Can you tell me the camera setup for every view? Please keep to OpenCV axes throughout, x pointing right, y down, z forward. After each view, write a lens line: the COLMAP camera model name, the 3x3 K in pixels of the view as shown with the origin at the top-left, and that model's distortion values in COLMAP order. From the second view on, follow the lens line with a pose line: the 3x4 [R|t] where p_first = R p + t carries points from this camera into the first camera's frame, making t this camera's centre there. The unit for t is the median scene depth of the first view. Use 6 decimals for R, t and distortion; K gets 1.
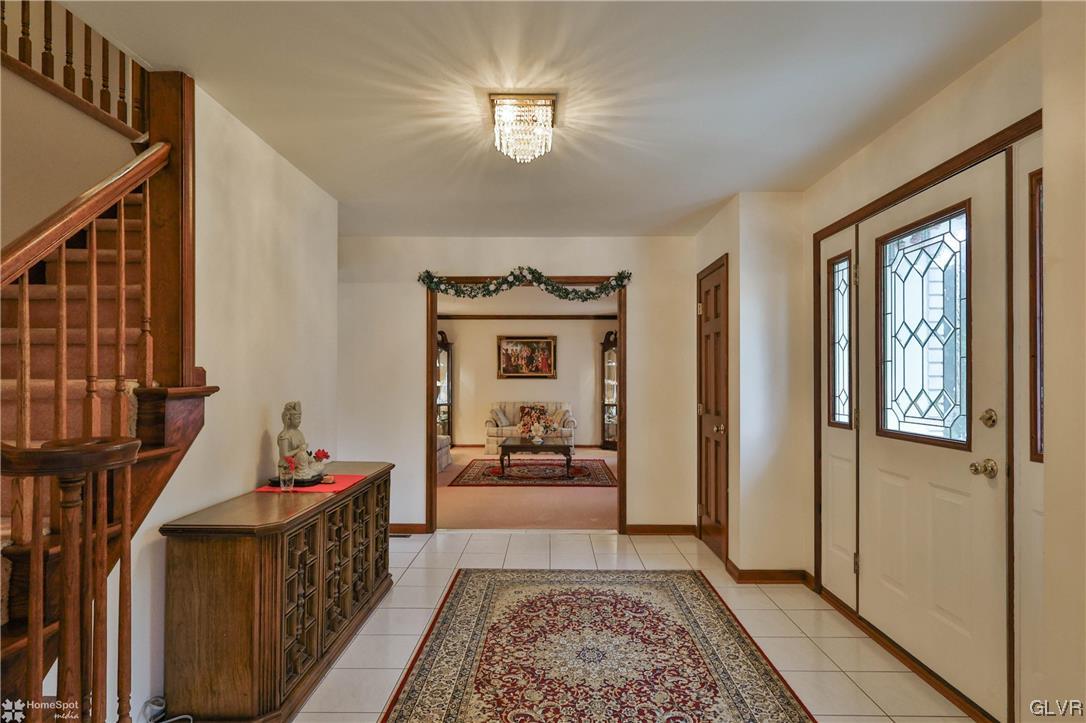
lens RADIAL K [[547.8, 0, 547.6], [0, 547.8, 376.7], [0, 0, 1]] dist [0.010652, 0.000598]
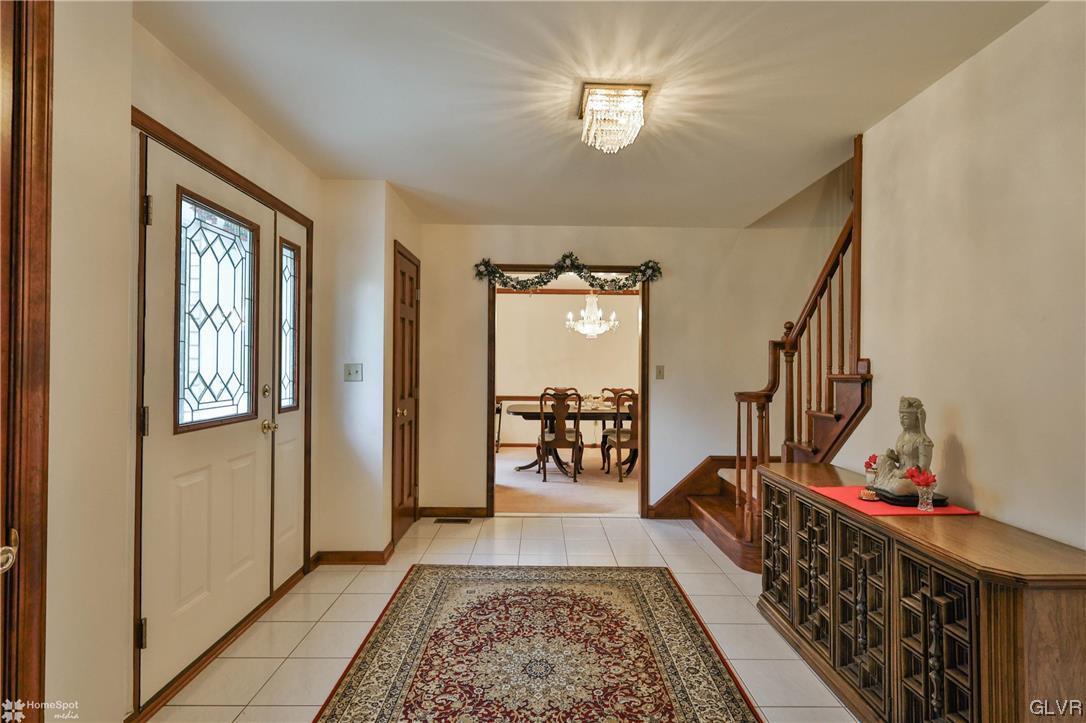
lens RADIAL K [[547.8, 0, 547.4], [0, 547.8, 365.8], [0, 0, 1]] dist [0.010652, 0.000598]
pose [[-0.999671, -0.008432, -0.024206, 0.092678], [-0.008411, 0.999964, -0.000956, 0.004986], [0.024214, -0.000752, -0.999707, 1.951772]]
